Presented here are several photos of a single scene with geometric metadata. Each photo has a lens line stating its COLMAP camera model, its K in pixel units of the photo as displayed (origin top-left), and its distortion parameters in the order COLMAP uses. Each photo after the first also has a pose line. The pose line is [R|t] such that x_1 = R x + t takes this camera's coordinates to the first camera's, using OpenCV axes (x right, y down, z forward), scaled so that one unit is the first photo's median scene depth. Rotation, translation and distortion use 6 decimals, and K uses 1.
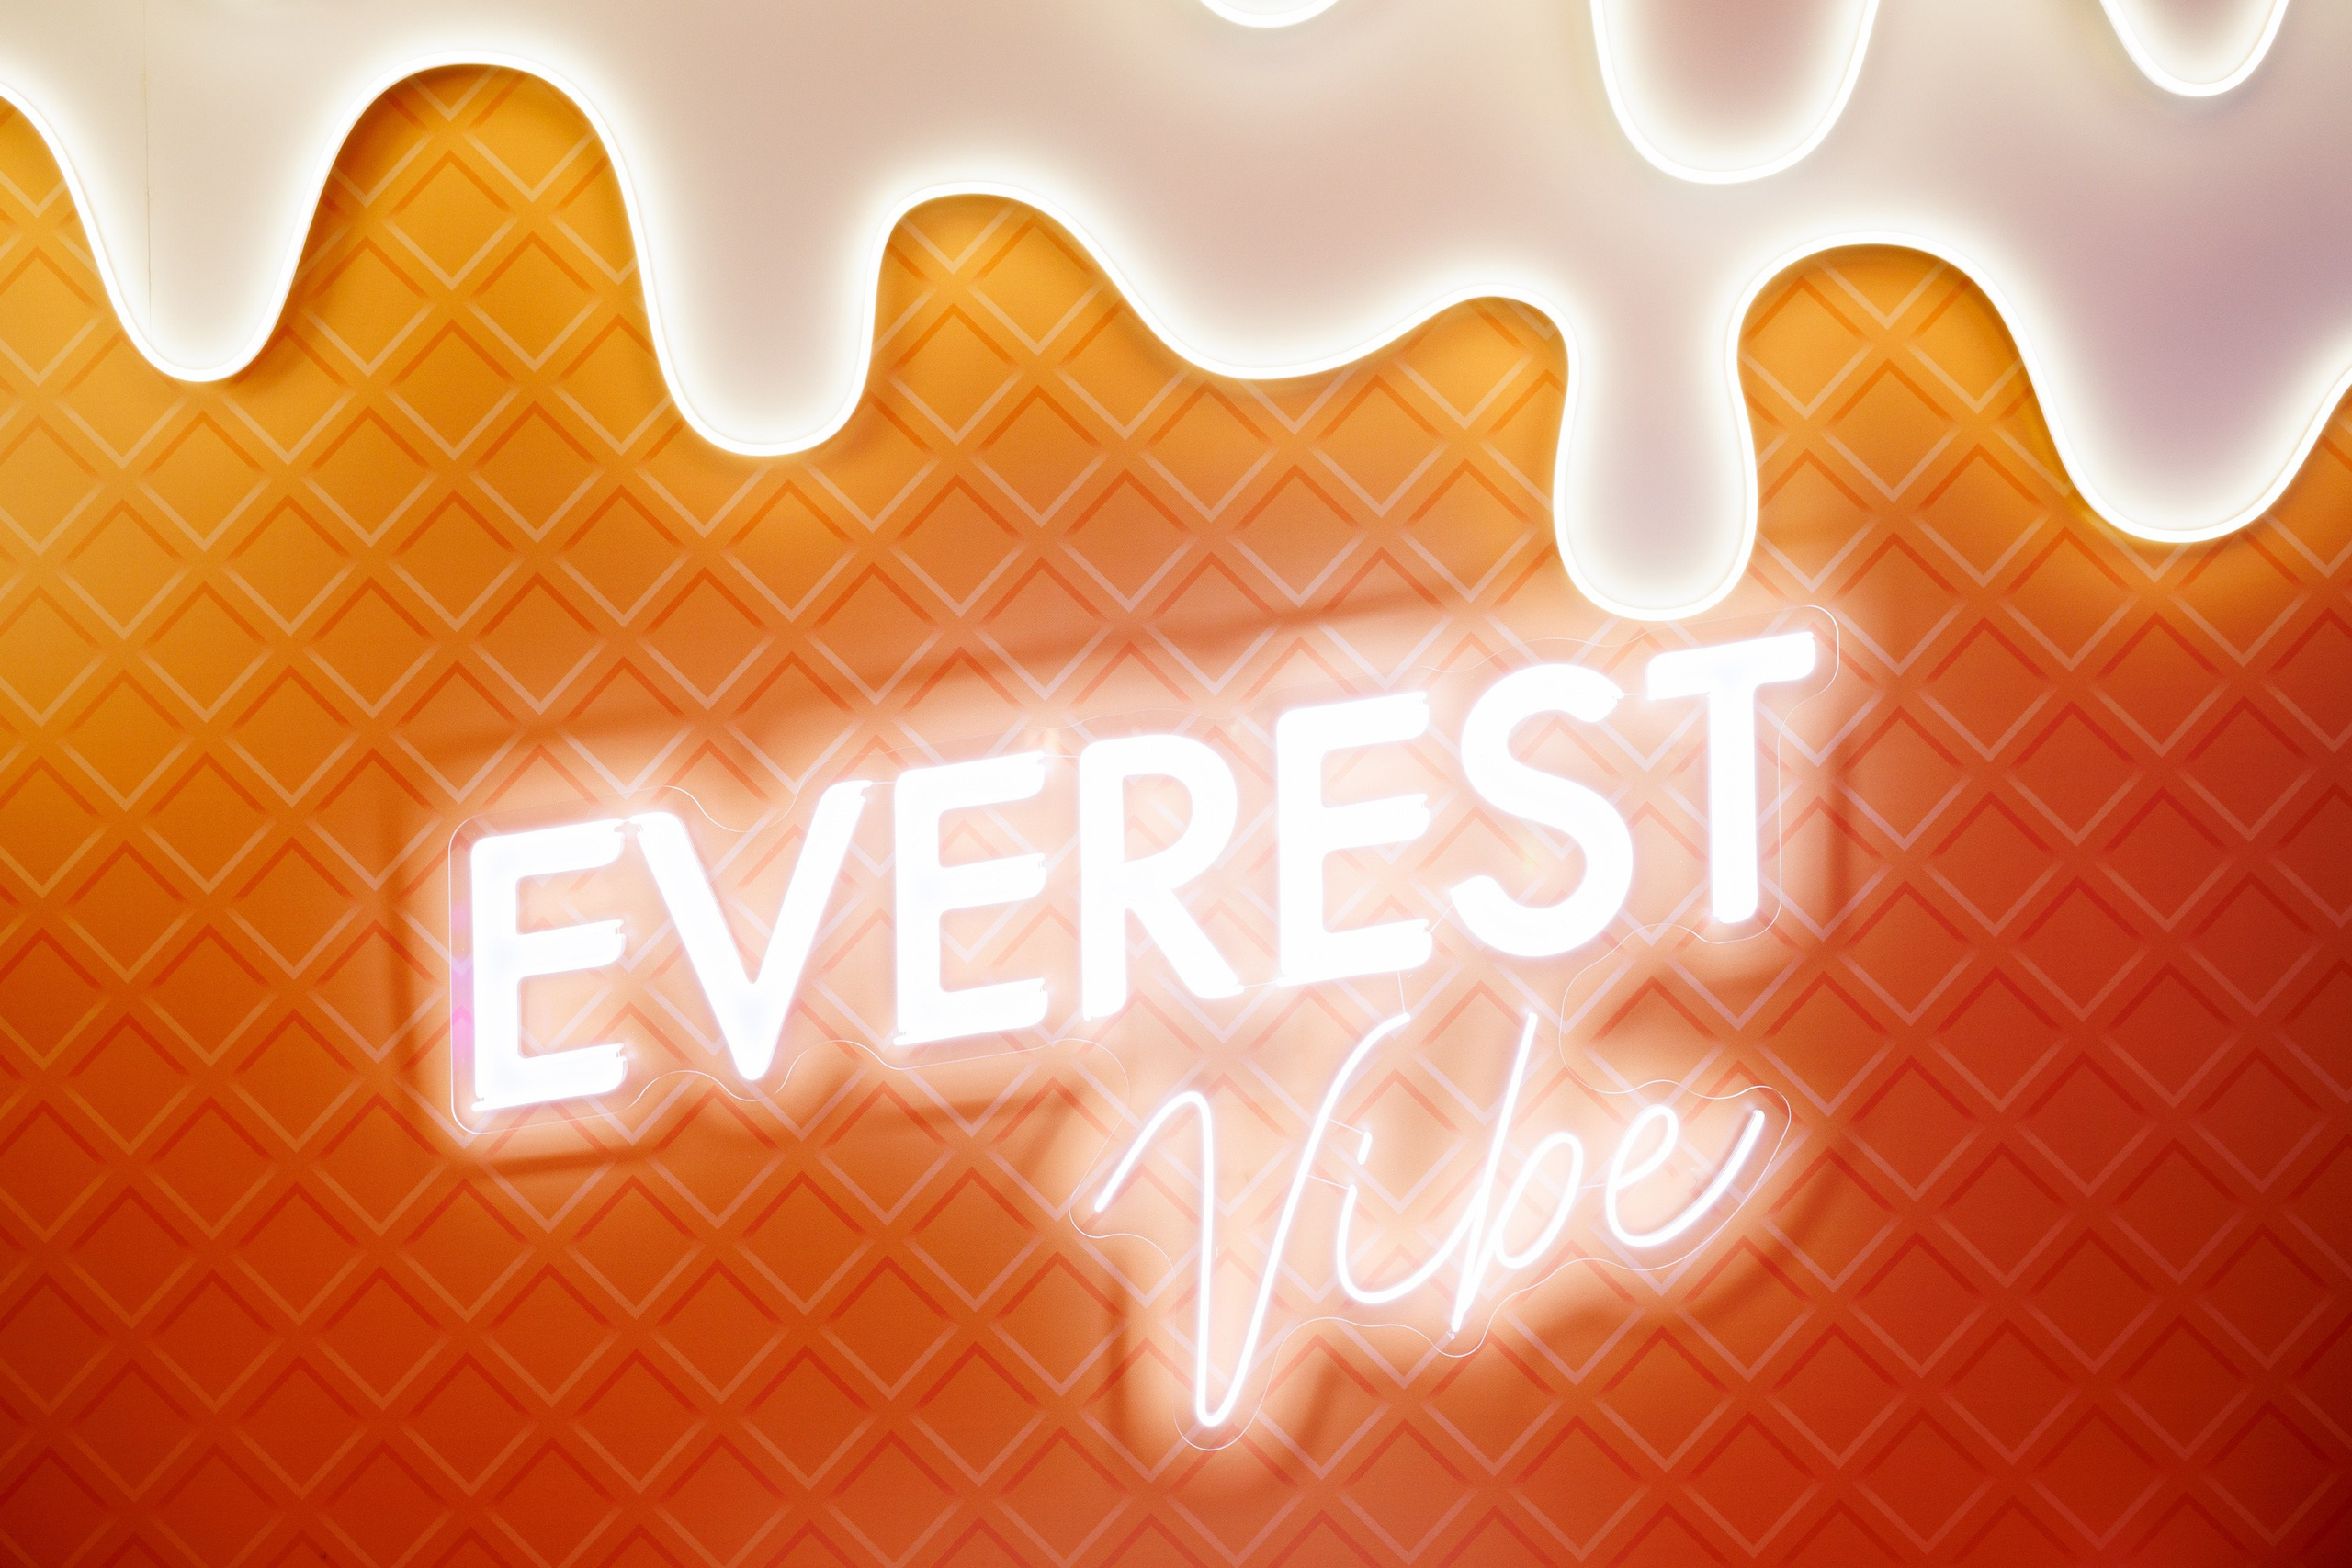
lens RADIAL K [[2363.6, 0, 1173.0], [0, 2363.6, 787.5], [0, 0, 1]] dist [0.049651, 0.000000]
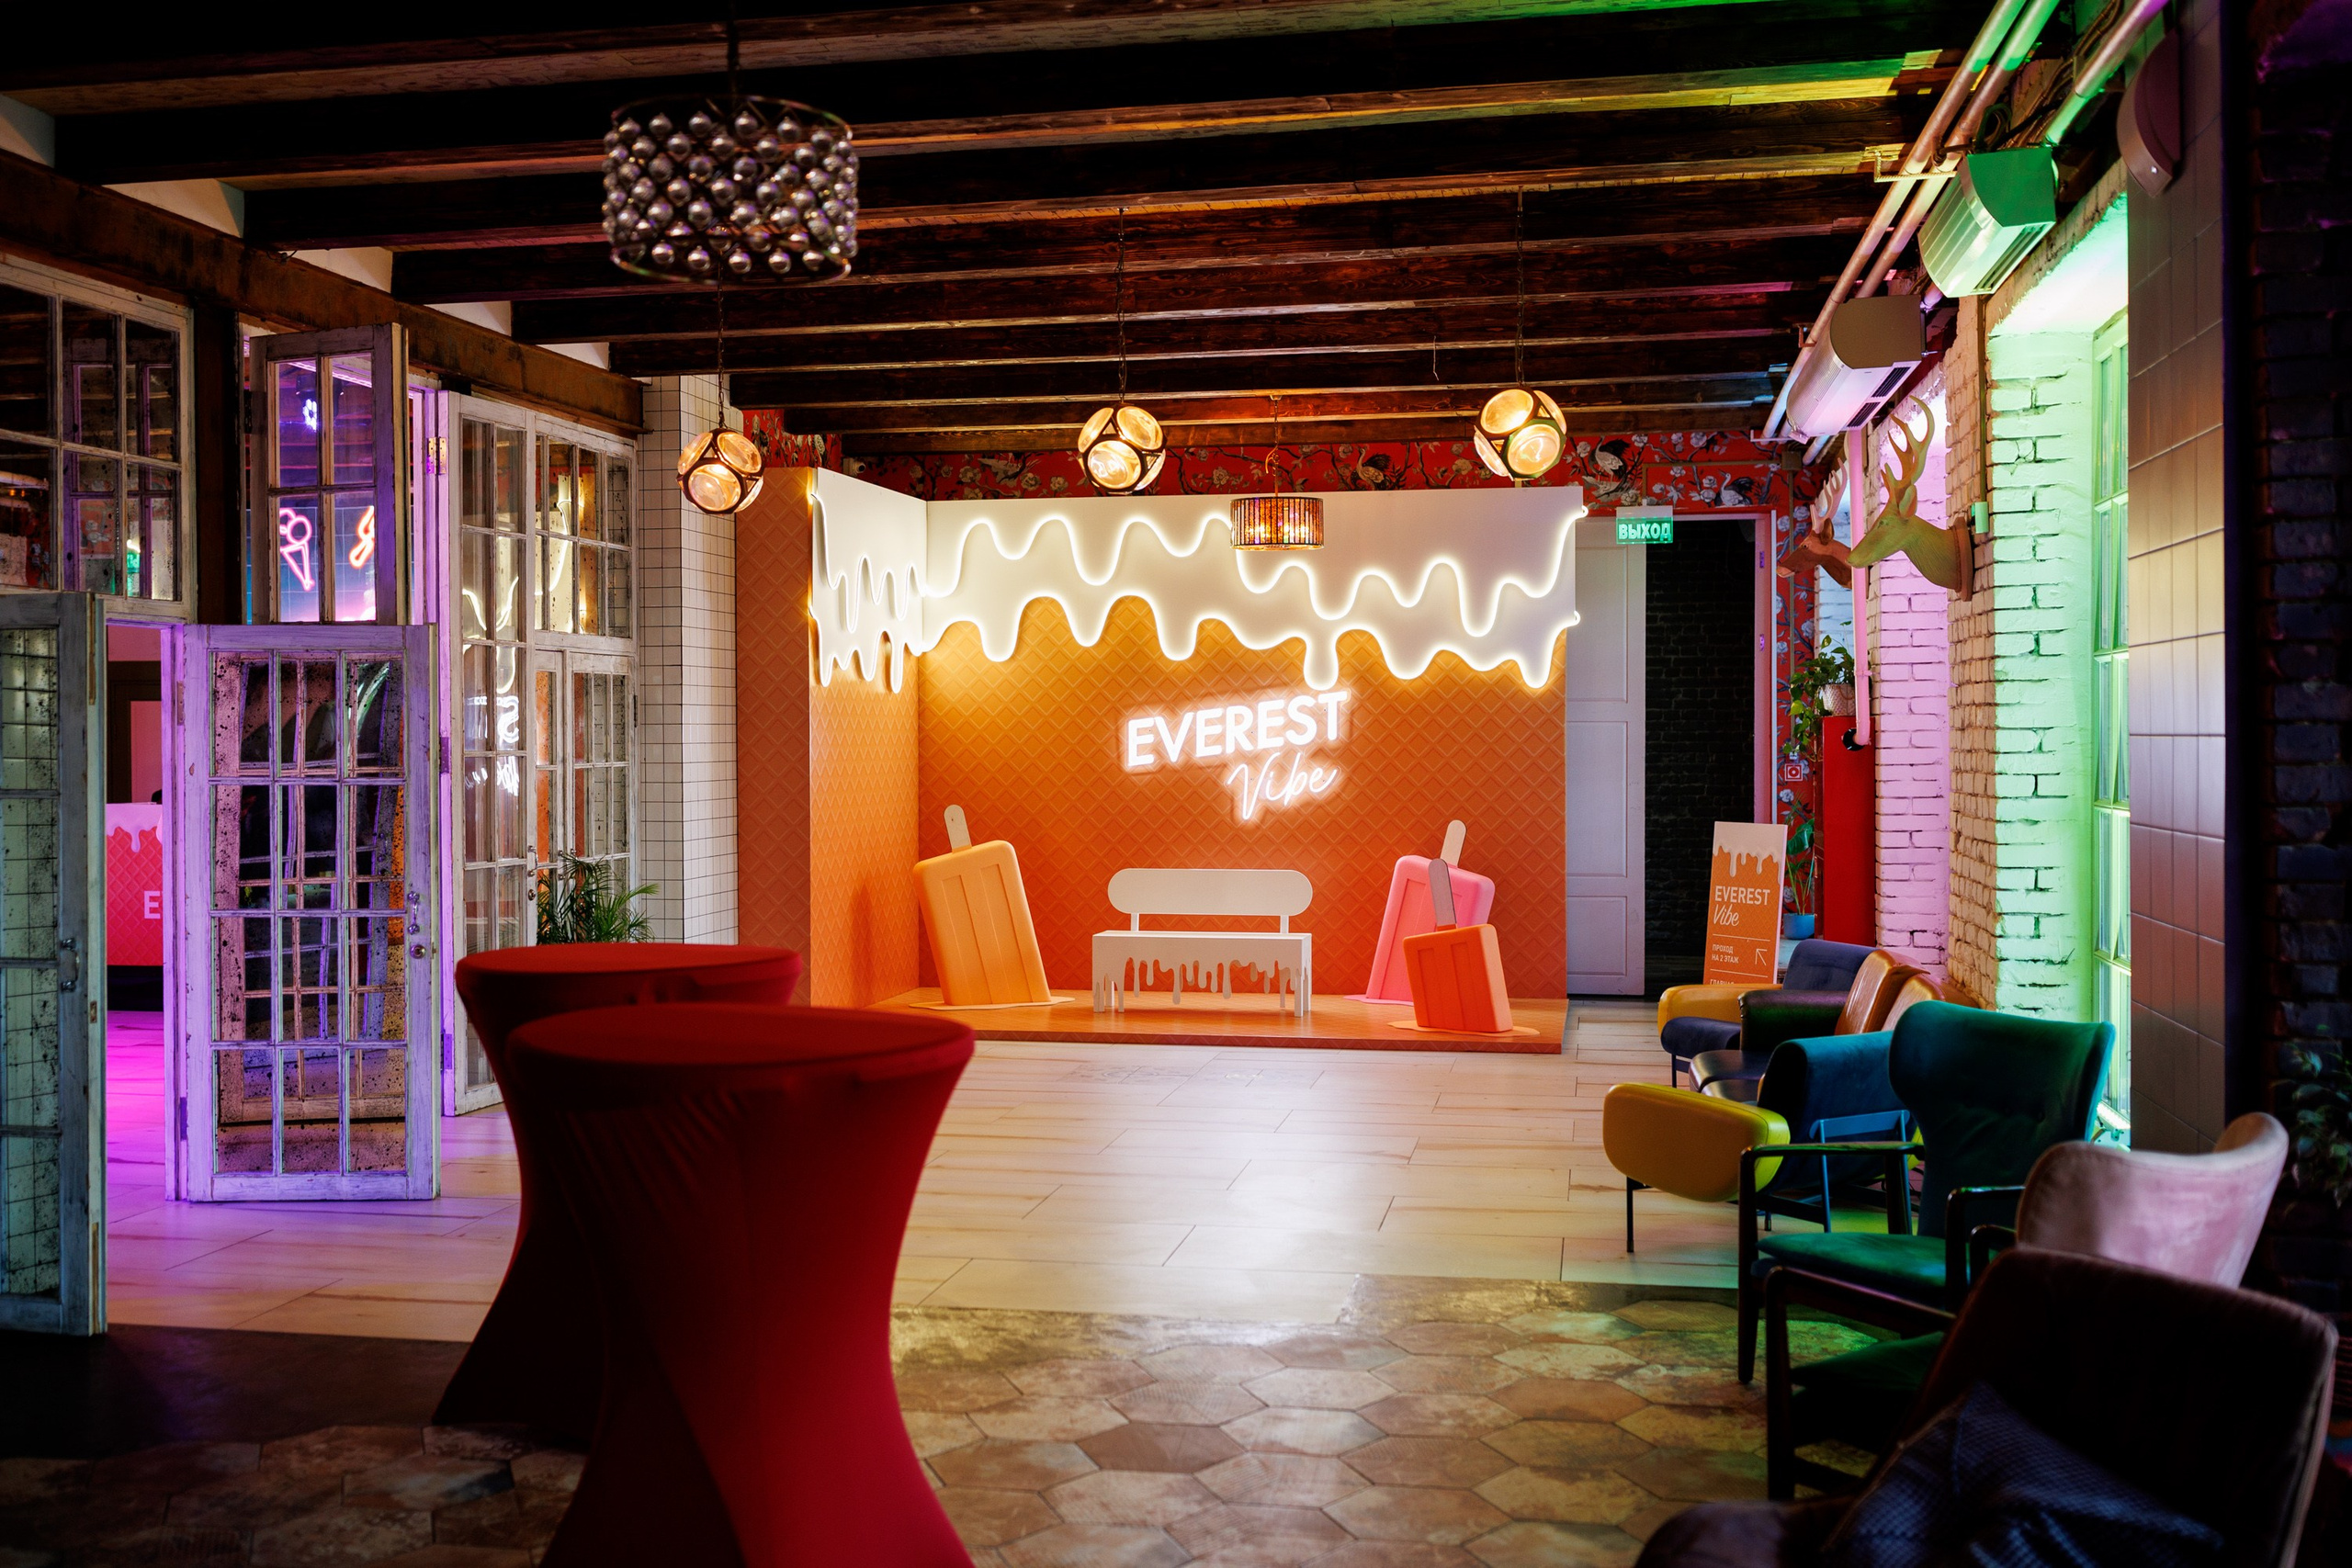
lens RADIAL K [[2363.6, 0, 1175.6], [0, 2363.6, 780.4], [0, 0, 1]] dist [0.049651, 0.000000]
pose [[0.989246, 0.024631, -0.144173, 0.715112], [-0.018937, 0.998990, 0.040737, -0.077695], [0.145031, -0.037569, 0.988714, -5.080097]]
